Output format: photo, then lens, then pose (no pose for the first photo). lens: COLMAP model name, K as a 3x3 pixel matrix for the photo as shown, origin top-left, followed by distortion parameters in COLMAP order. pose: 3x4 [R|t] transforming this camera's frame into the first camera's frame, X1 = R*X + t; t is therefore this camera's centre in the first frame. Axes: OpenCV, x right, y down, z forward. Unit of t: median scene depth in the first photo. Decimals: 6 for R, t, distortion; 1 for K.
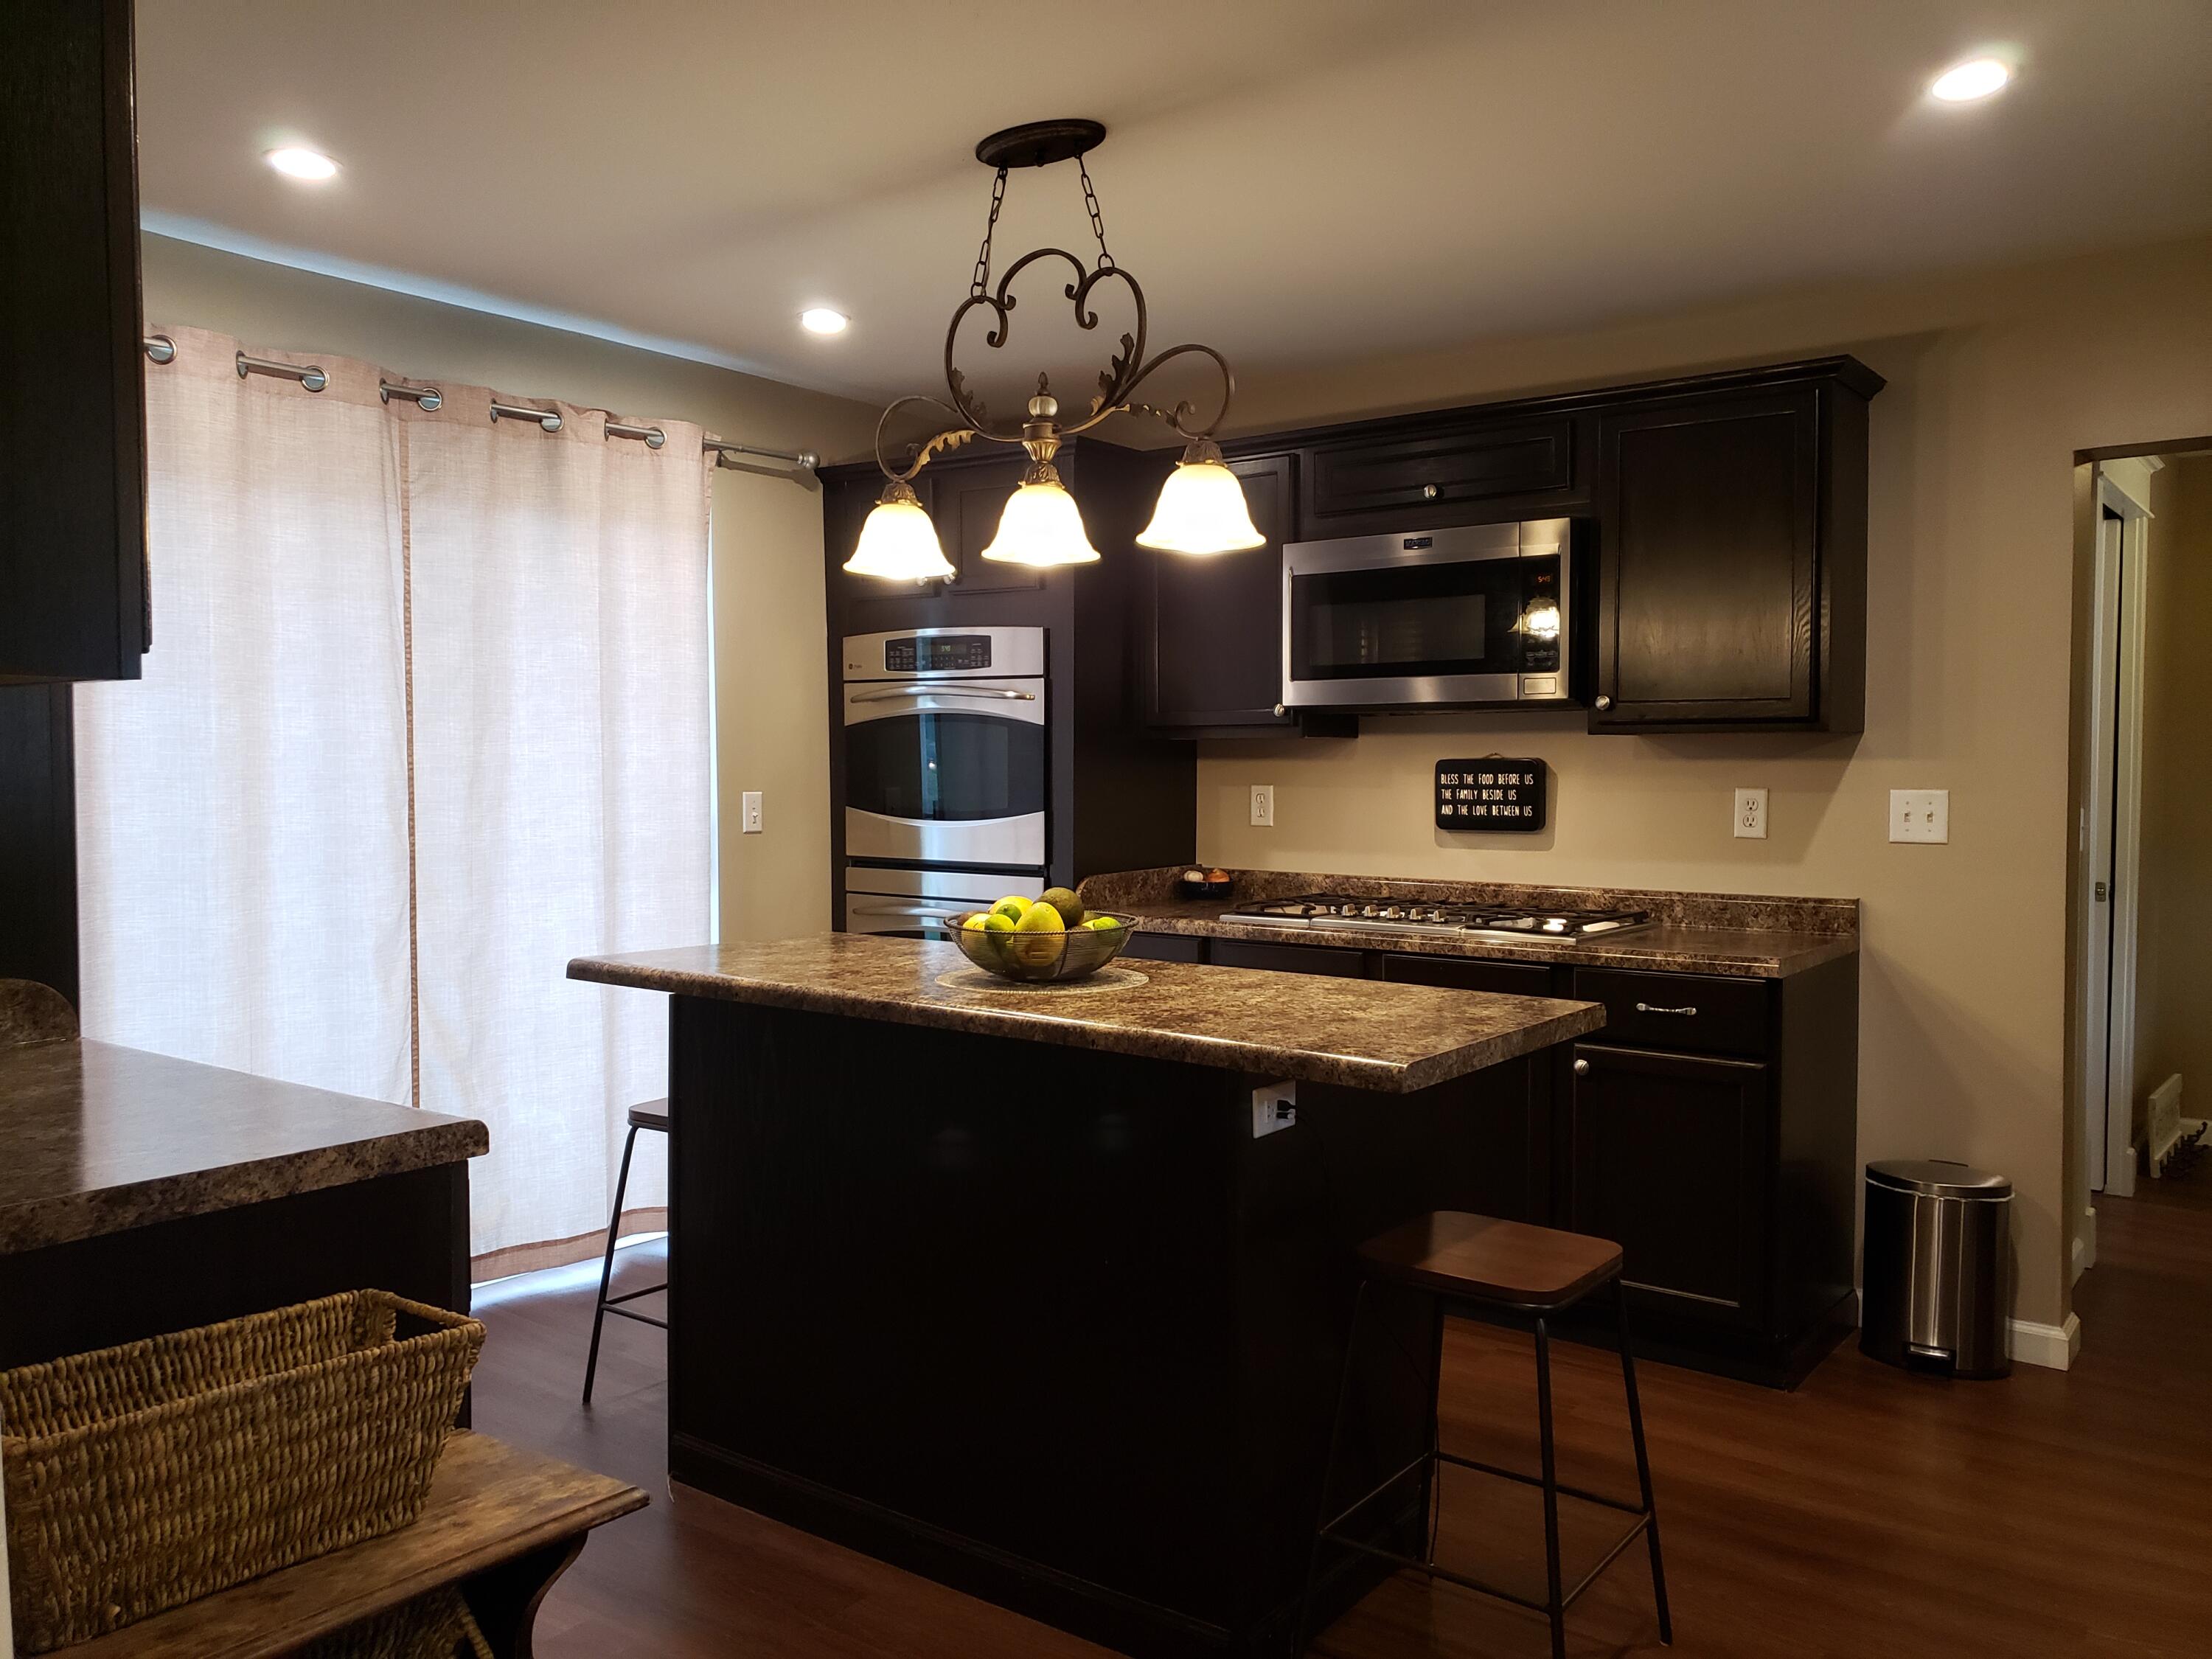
lens RADIAL K [[1694.6, 0, 1105.5], [0, 1694.6, 832.2], [0, 0, 1]] dist [0.003597, 0.000604]
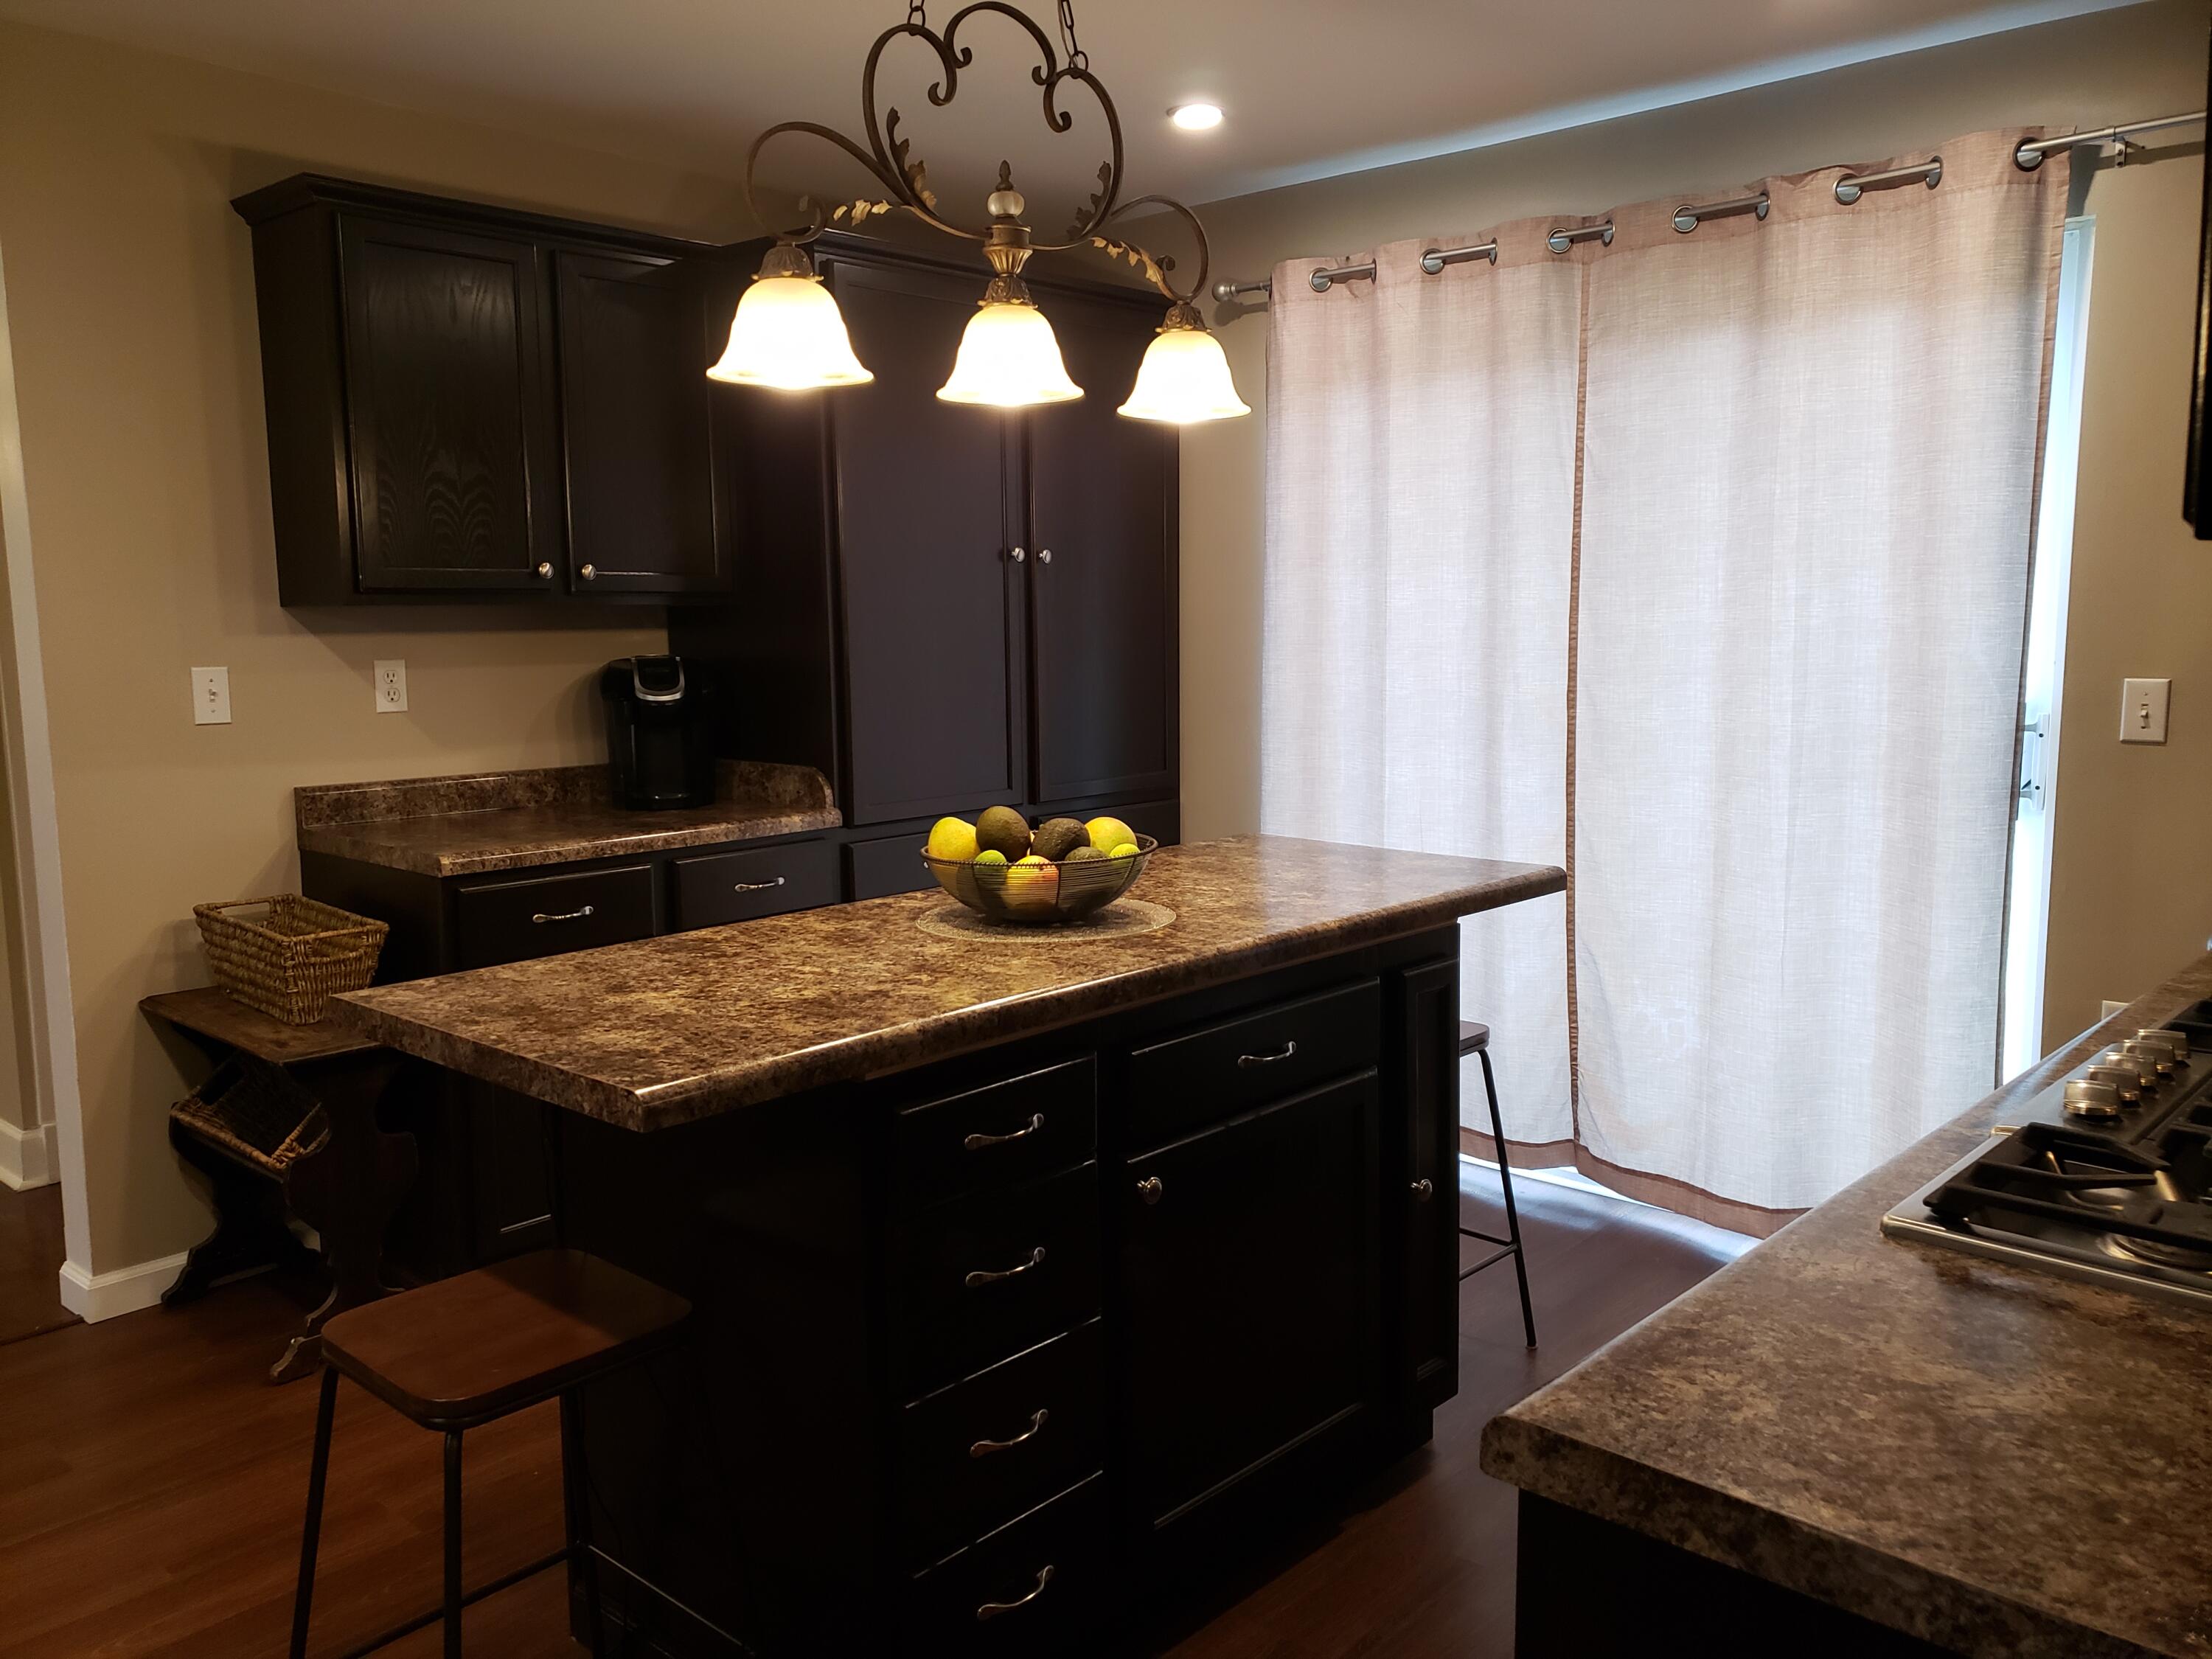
lens RADIAL K [[1736.7, 0, 1096.4], [0, 1736.7, 809.8], [0, 0, 1]] dist [0.026233, 0.000867]
pose [[-0.092416, 0.116182, -0.988919, 0.606675], [-0.032863, 0.992272, 0.119647, -0.050783], [0.995178, 0.043556, -0.087884, 0.839893]]
